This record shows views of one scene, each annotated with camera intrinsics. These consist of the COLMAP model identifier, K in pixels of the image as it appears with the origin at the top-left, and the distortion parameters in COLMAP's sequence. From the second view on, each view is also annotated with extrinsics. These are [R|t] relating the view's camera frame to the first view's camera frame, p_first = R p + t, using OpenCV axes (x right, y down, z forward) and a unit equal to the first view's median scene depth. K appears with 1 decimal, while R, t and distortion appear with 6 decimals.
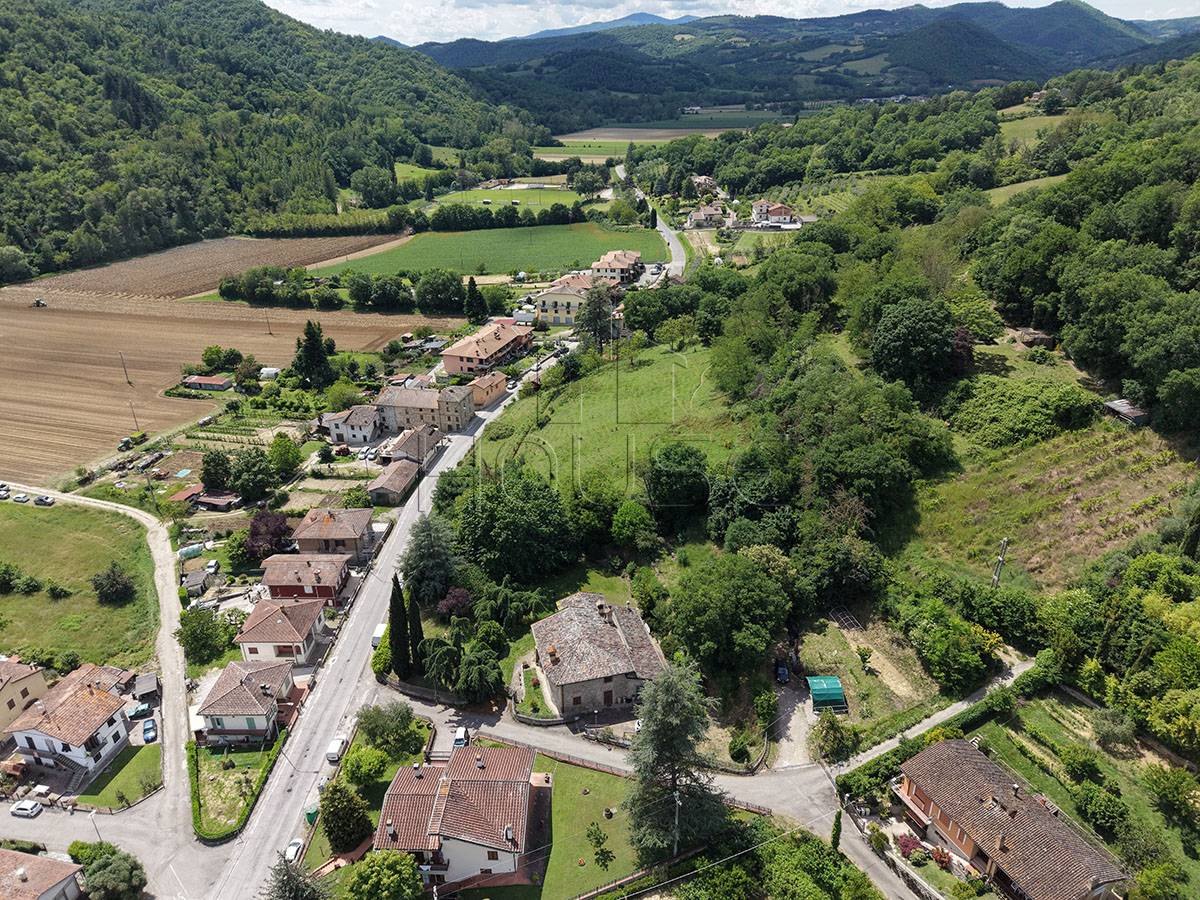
lens RADIAL K [[795.7, 0, 600.0], [0, 795.7, 450.0], [0, 0, 1]] dist [-0.001077, -0.010129]
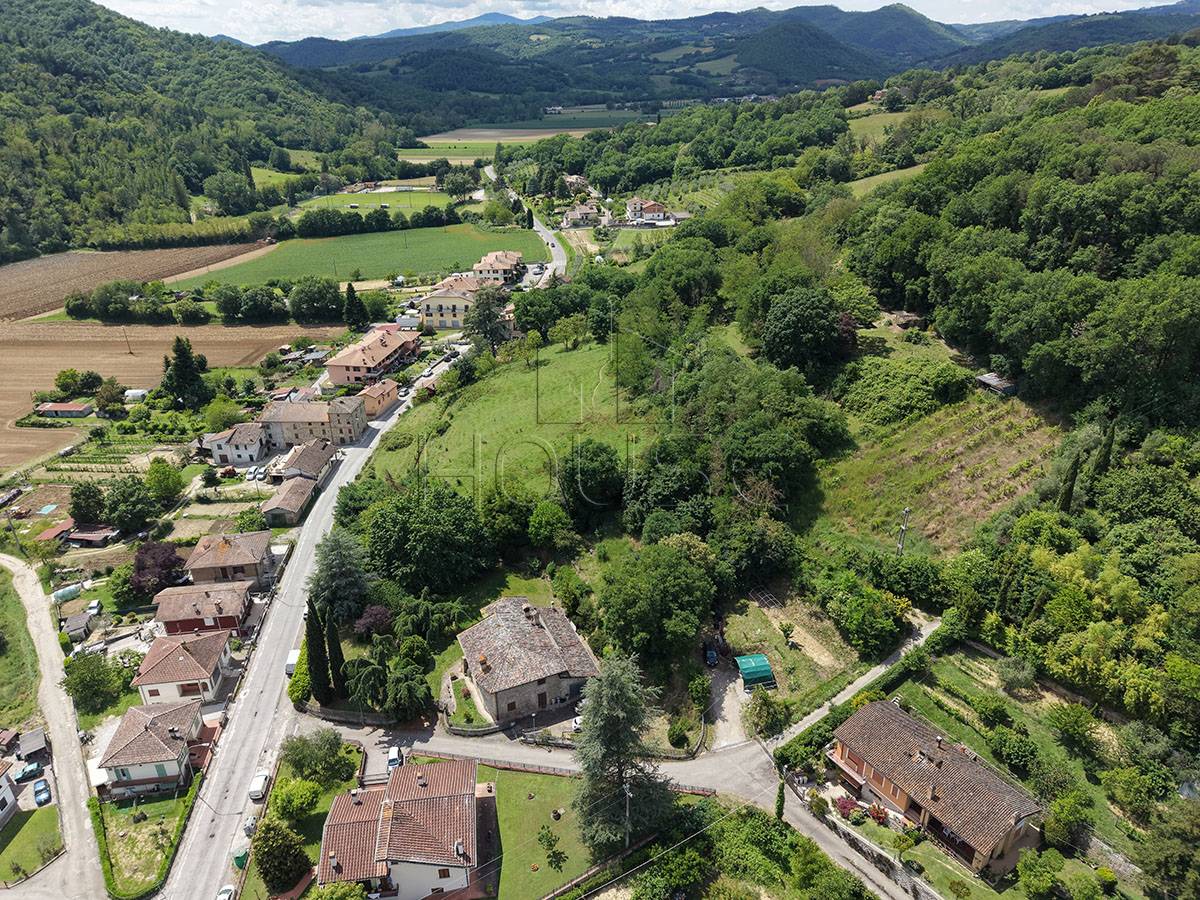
lens RADIAL K [[795.7, 0, 600.0], [0, 795.7, 450.0], [0, 0, 1]] dist [-0.001077, -0.010129]
pose [[0.987063, -0.067988, 0.145206, -0.032705], [0.068032, 0.997672, 0.004668, 0.000000], [-0.145185, 0.005271, 0.989390, 0.002557]]
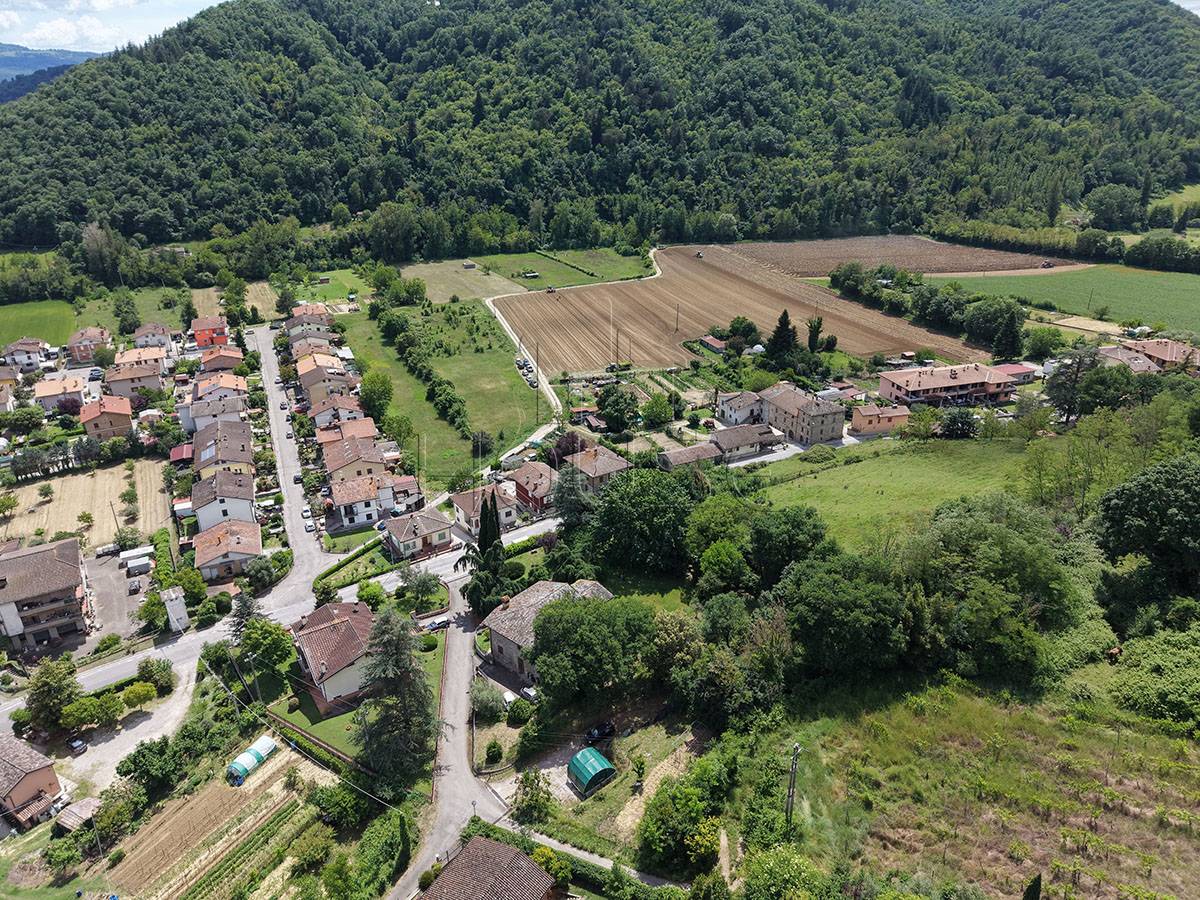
lens RADIAL K [[795.7, 0, 600.0], [0, 795.7, 450.0], [0, 0, 1]] dist [-0.001077, -0.010129]
pose [[0.569823, 0.347216, -0.744811, 0.601882], [-0.348722, 0.922867, 0.163430, -0.132021], [0.744107, 0.166606, 0.646953, 0.262438]]
